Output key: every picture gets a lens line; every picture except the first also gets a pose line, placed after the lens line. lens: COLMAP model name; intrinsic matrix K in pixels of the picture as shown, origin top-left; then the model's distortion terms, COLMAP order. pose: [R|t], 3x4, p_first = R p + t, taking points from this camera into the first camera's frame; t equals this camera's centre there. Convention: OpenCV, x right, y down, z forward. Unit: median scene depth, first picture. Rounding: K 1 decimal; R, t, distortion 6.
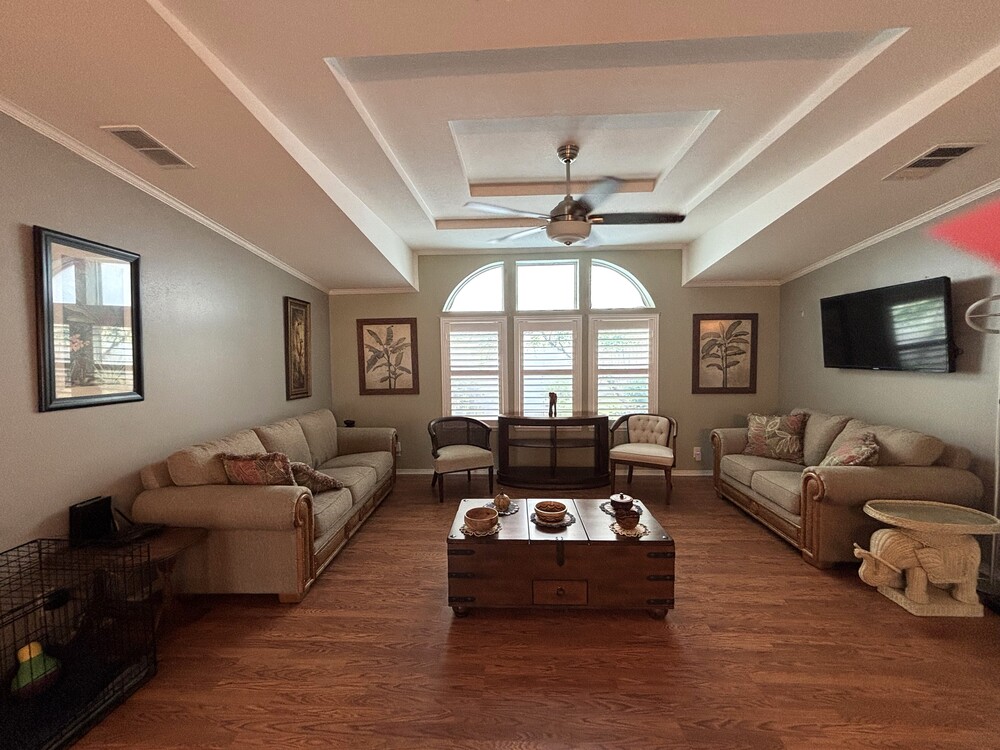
lens RADIAL K [[400.2, 0, 500.0], [0, 400.2, 375.0], [0, 0, 1]] dist [0.000996, 0.000193]
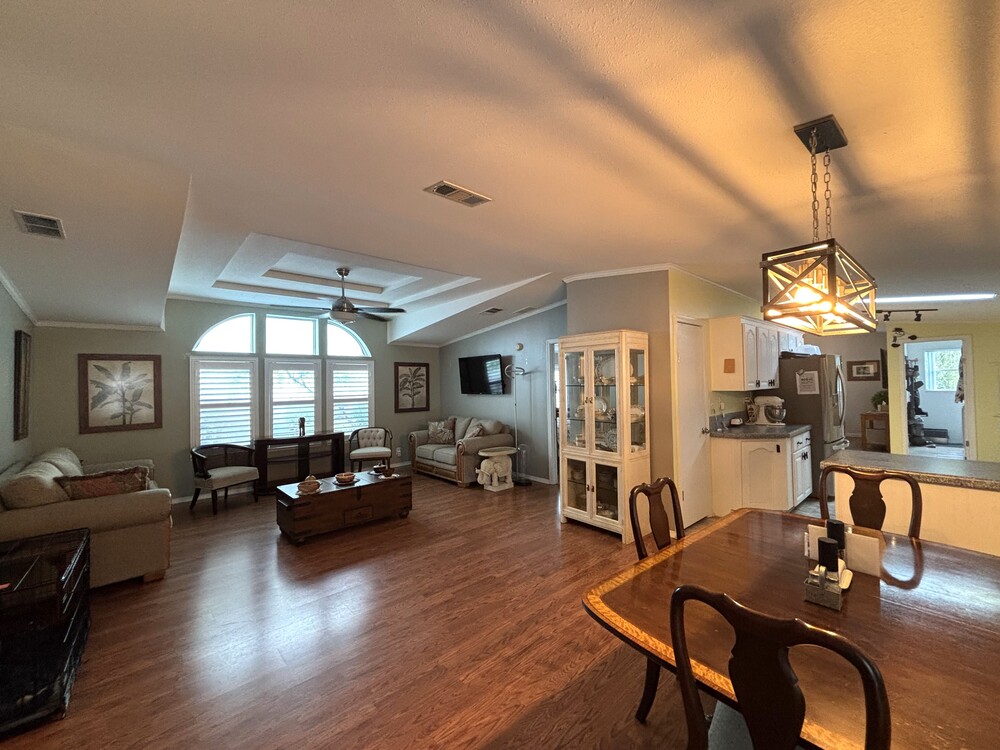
lens RADIAL K [[400.2, 0, 500.0], [0, 400.2, 375.0], [0, 0, 1]] dist [0.000996, 0.000193]
pose [[0.705751, 0.014539, 0.708311, -0.337123], [0.046969, 0.996629, -0.067257, 0.023312], [-0.706902, 0.080736, 0.702689, -0.390847]]
